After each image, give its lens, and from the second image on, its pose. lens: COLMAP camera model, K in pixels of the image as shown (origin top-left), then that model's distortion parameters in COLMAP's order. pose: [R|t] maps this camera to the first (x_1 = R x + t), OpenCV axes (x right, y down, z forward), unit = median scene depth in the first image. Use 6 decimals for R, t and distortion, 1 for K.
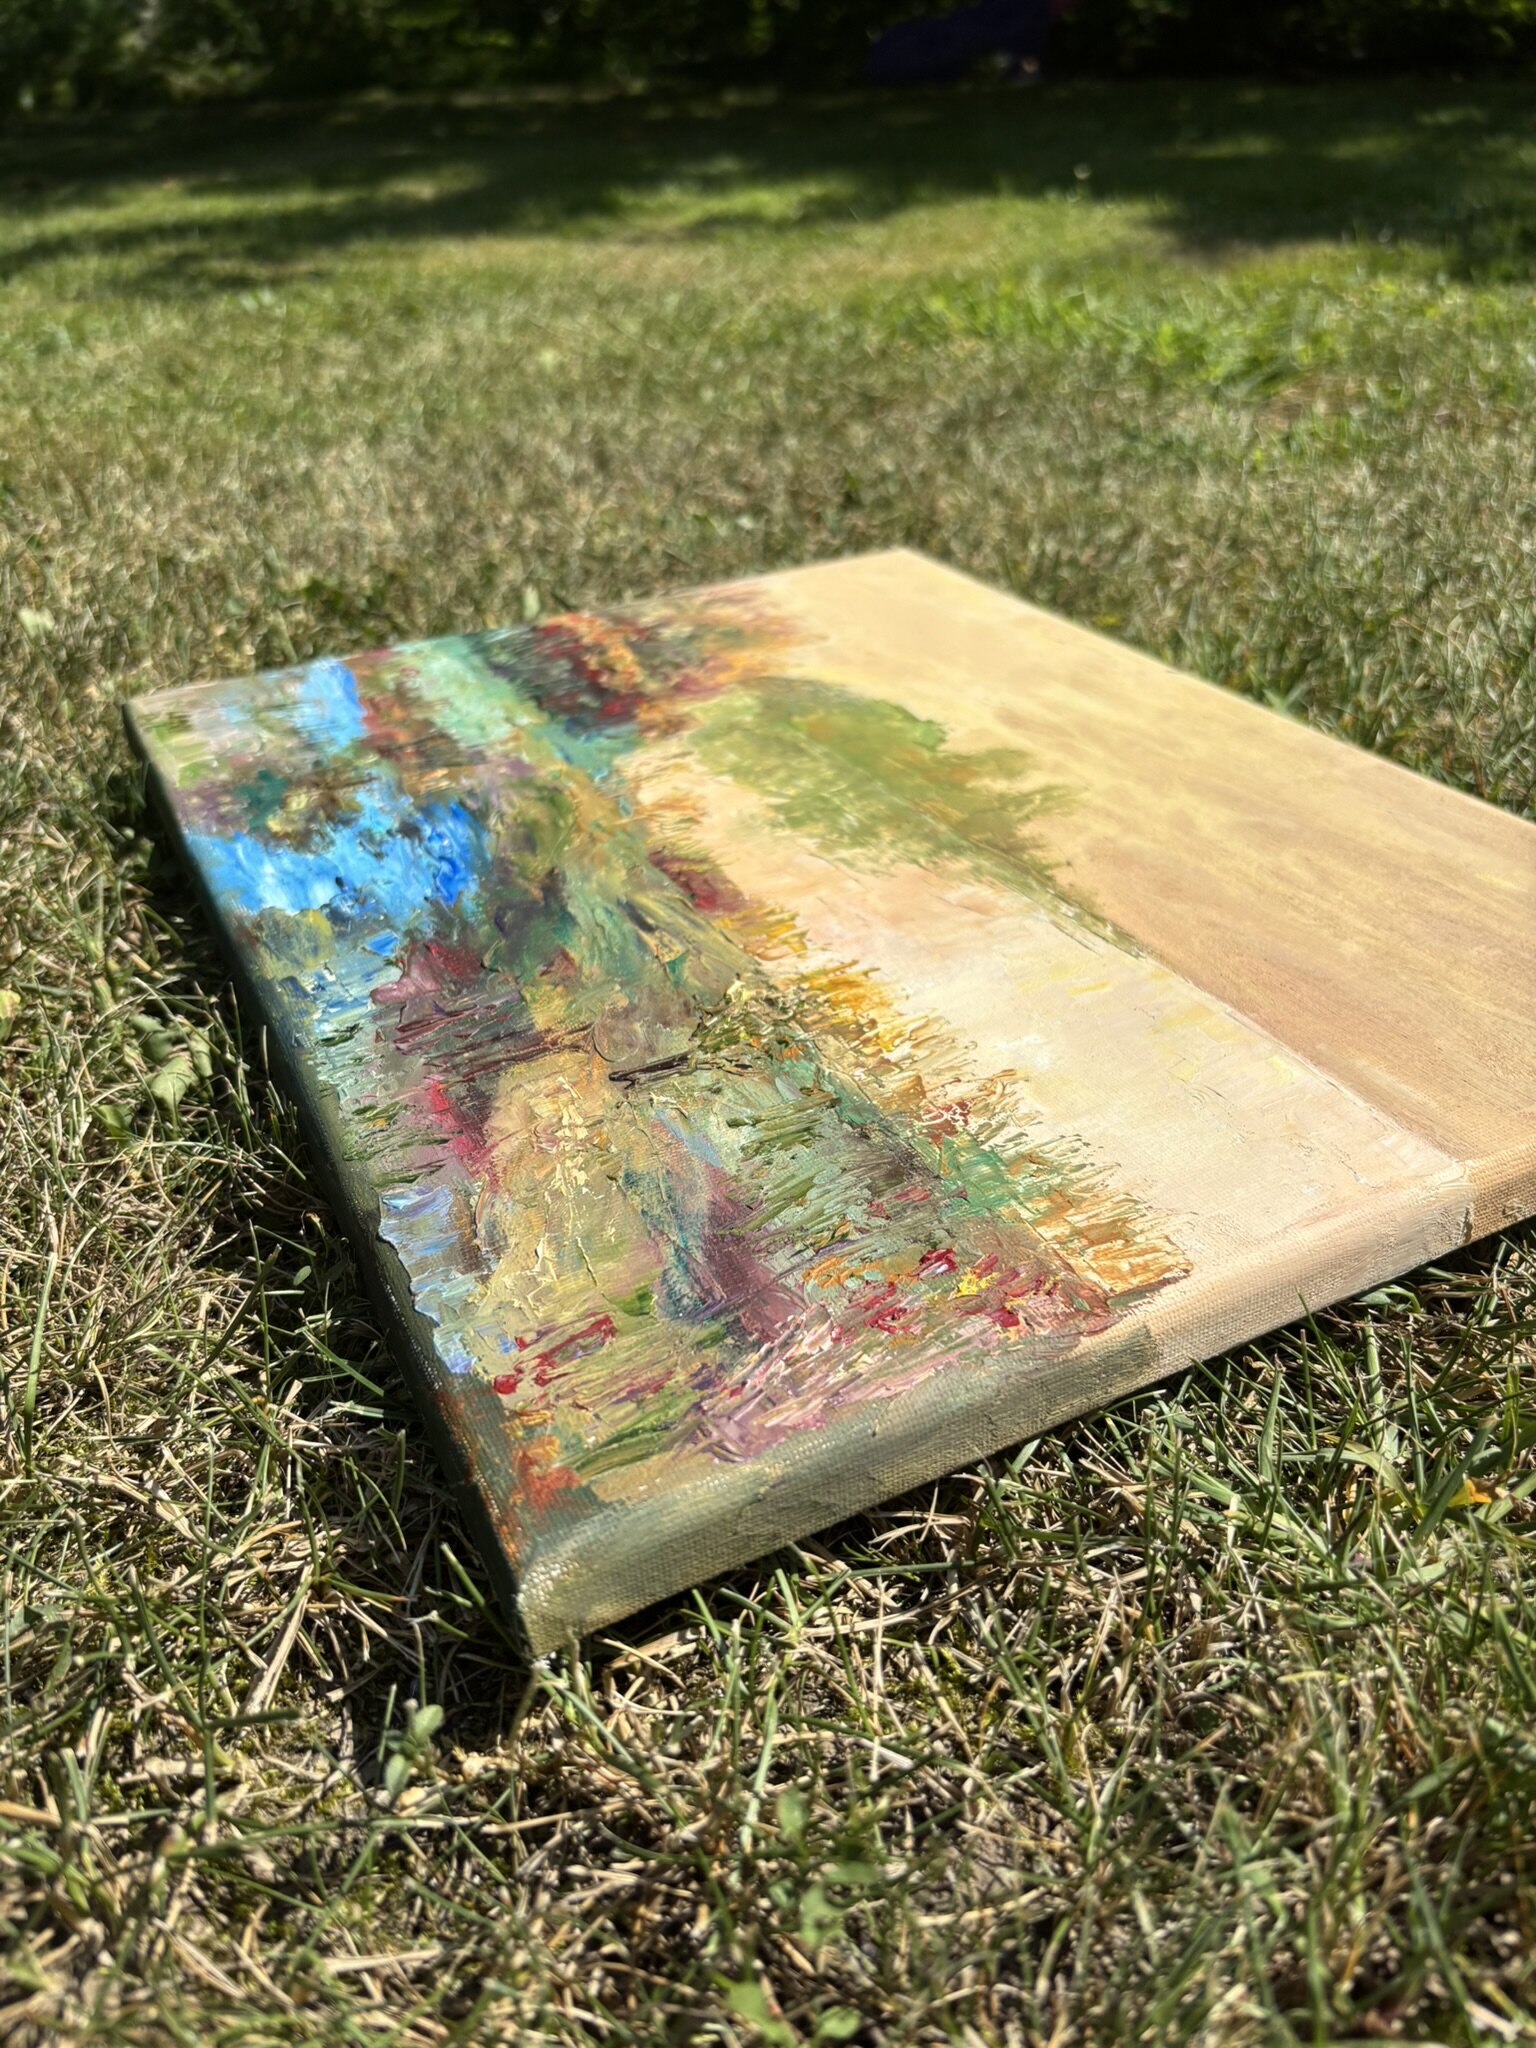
lens RADIAL K [[1586.3, 0, 747.2], [0, 1586.3, 1024.8], [0, 0, 1]] dist [0.106257, -0.313266]
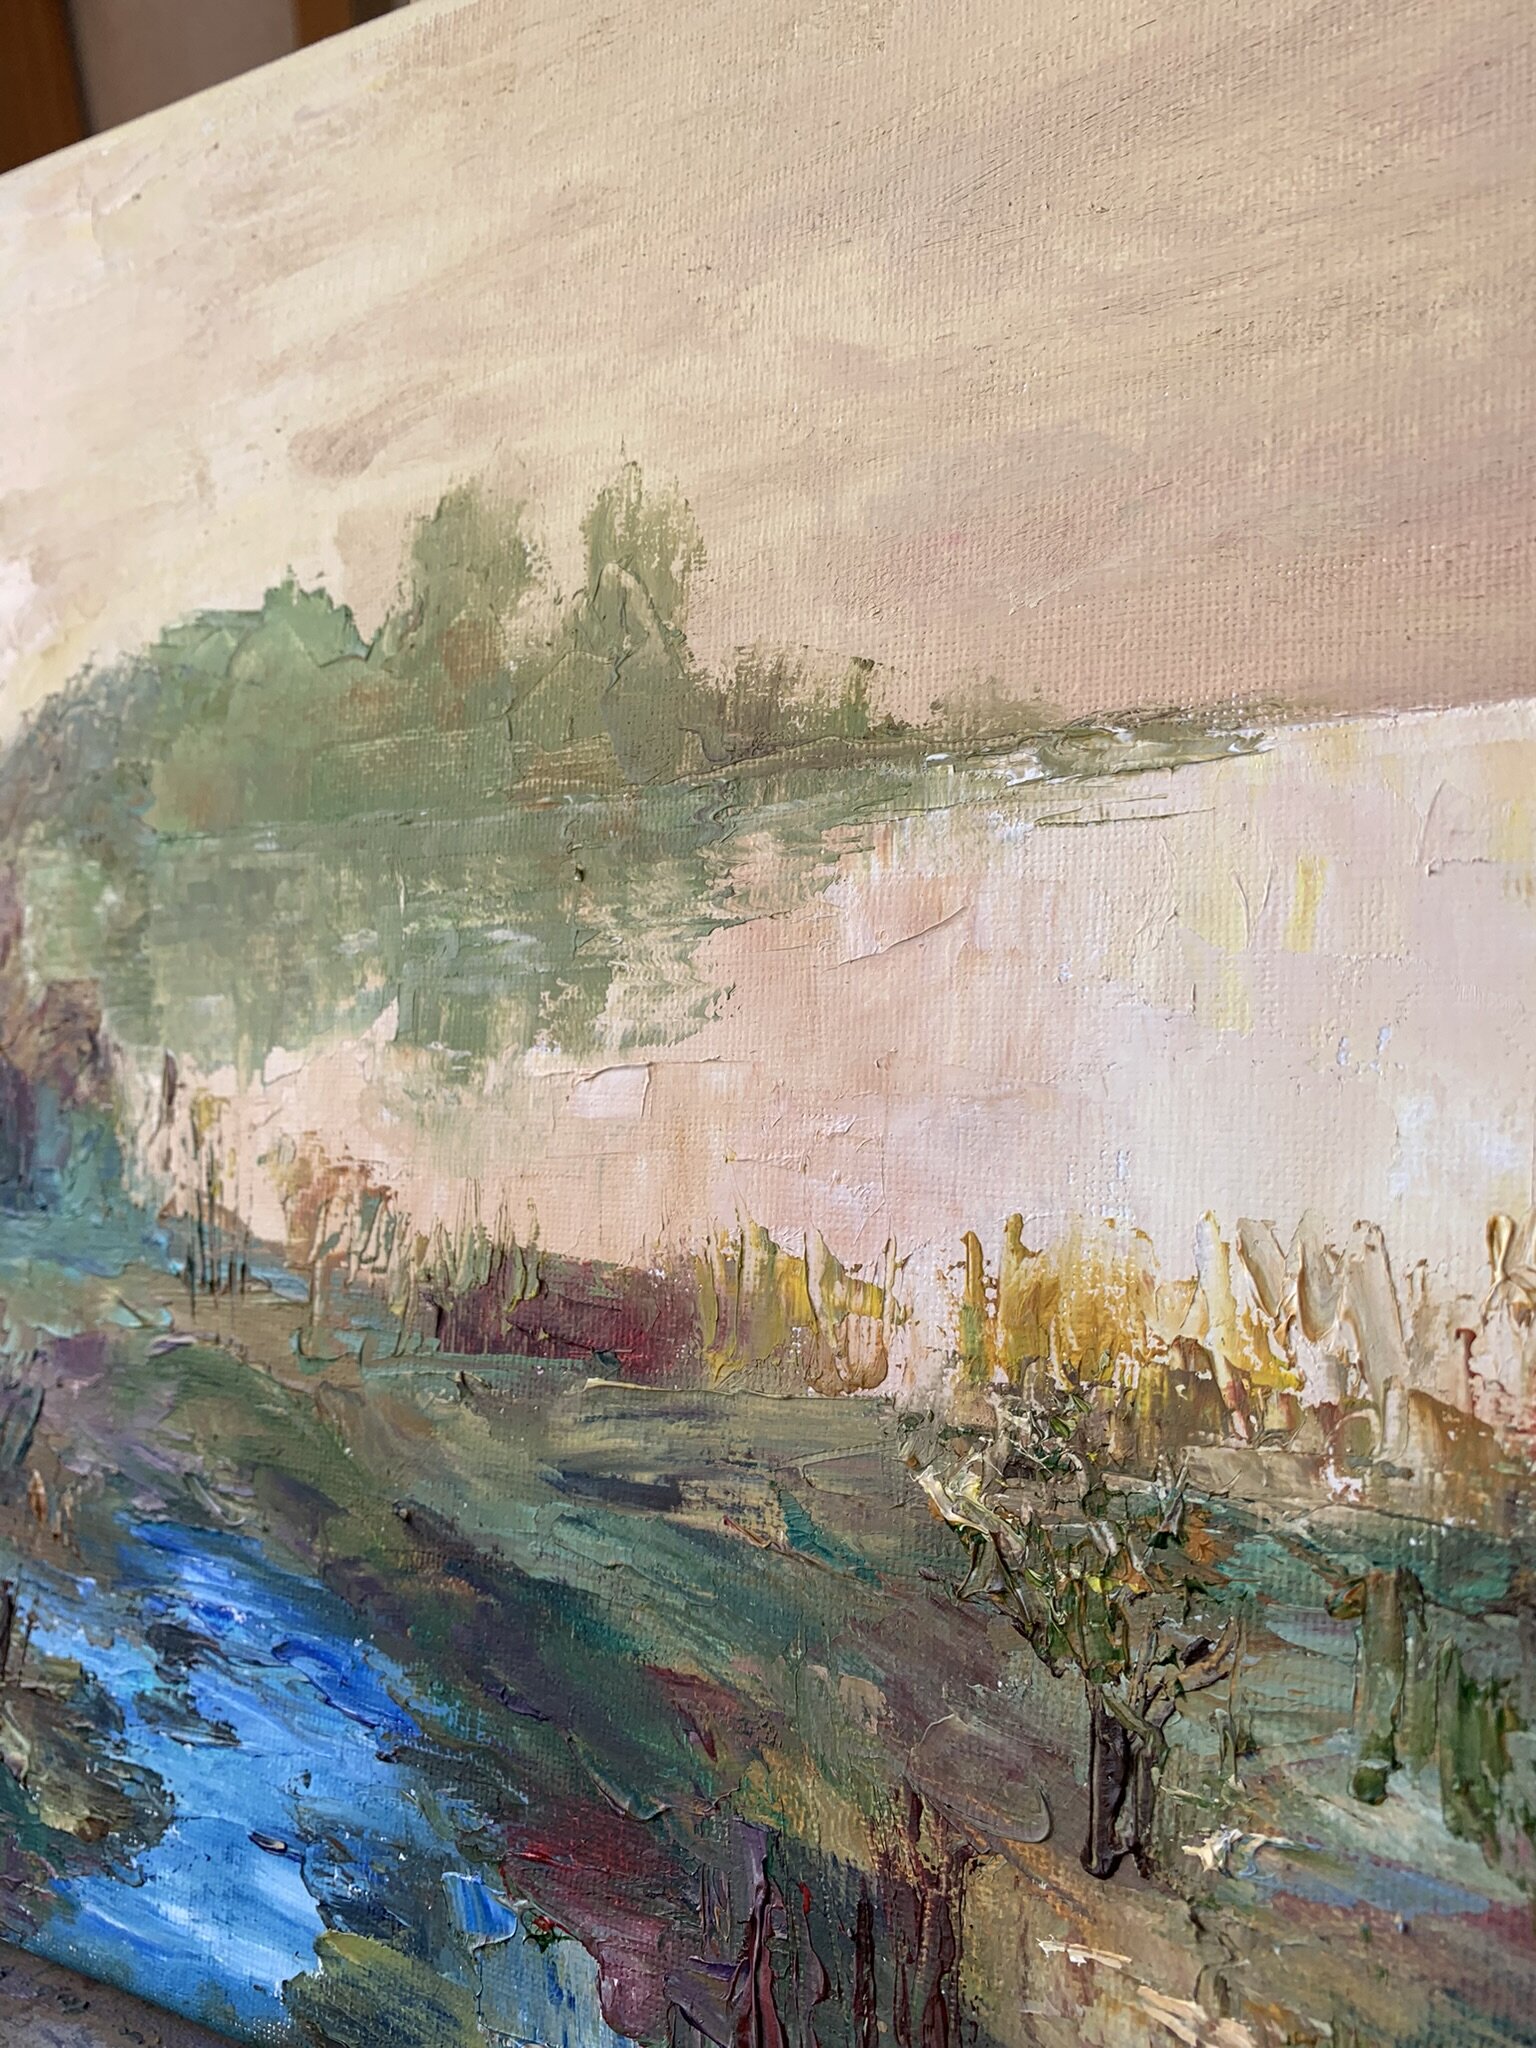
lens RADIAL K [[1577.1, 0, 770.1], [0, 1577.1, 1000.8], [0, 0, 1]] dist [-0.002712, 0.001122]
pose [[0.433778, -0.895051, -0.103542, 0.139070], [0.799563, 0.329407, 0.502184, -0.317980], [-0.415373, -0.300625, 0.858539, 0.534475]]
